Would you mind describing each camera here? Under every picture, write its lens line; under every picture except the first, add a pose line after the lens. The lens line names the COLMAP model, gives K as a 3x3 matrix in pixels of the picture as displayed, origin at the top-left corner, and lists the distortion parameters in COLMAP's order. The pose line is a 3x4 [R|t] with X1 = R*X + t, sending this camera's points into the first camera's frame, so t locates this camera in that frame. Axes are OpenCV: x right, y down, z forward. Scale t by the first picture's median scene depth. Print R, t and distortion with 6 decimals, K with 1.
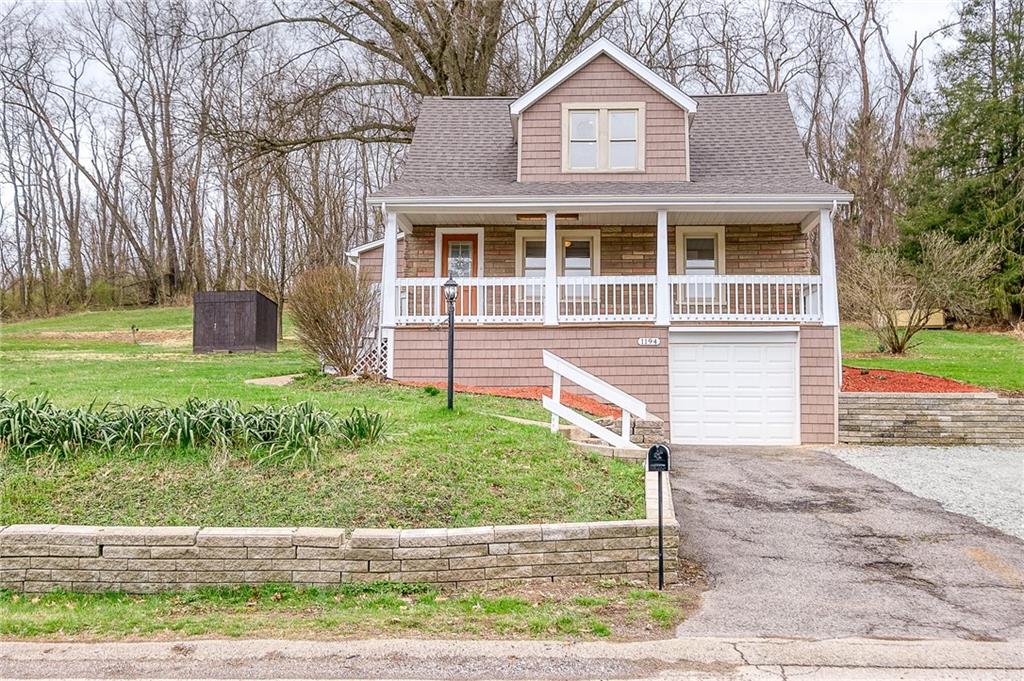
lens RADIAL K [[1057.7, 0, 512.6], [0, 1057.7, 342.9], [0, 0, 1]] dist [-0.001210, 0.000000]
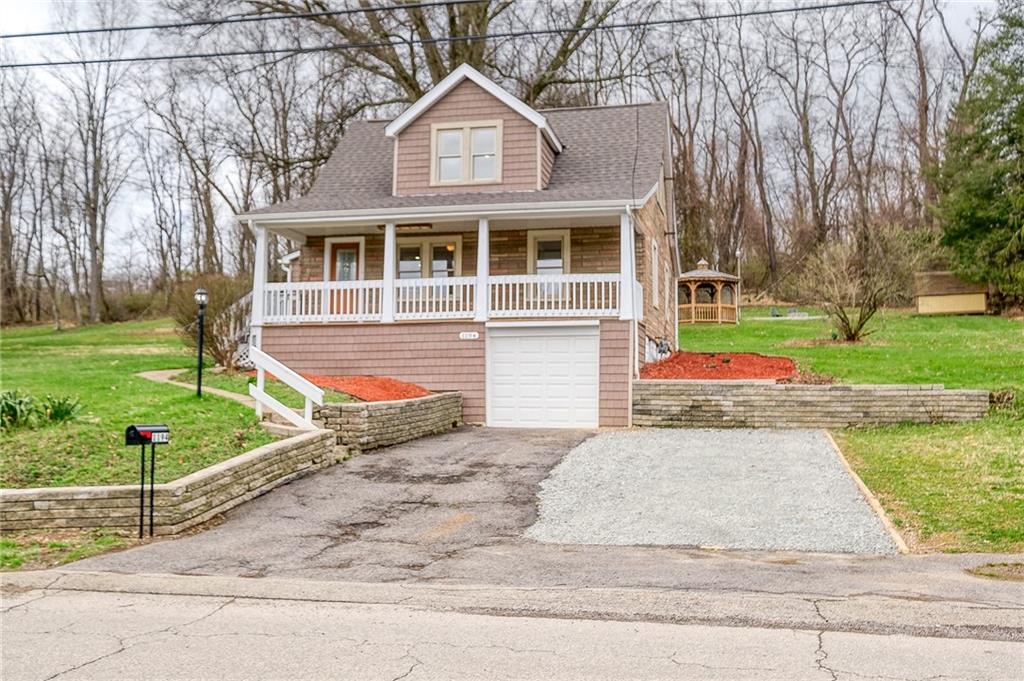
lens RADIAL K [[1007.6, 0, 512.1], [0, 1007.6, 336.8], [0, 0, 1]] dist [0.019437, 0.000000]
pose [[0.986037, -0.012570, -0.166050, 0.341376], [0.013137, 0.999911, 0.002319, -0.001859], [0.166006, -0.004468, 0.986115, -0.050063]]
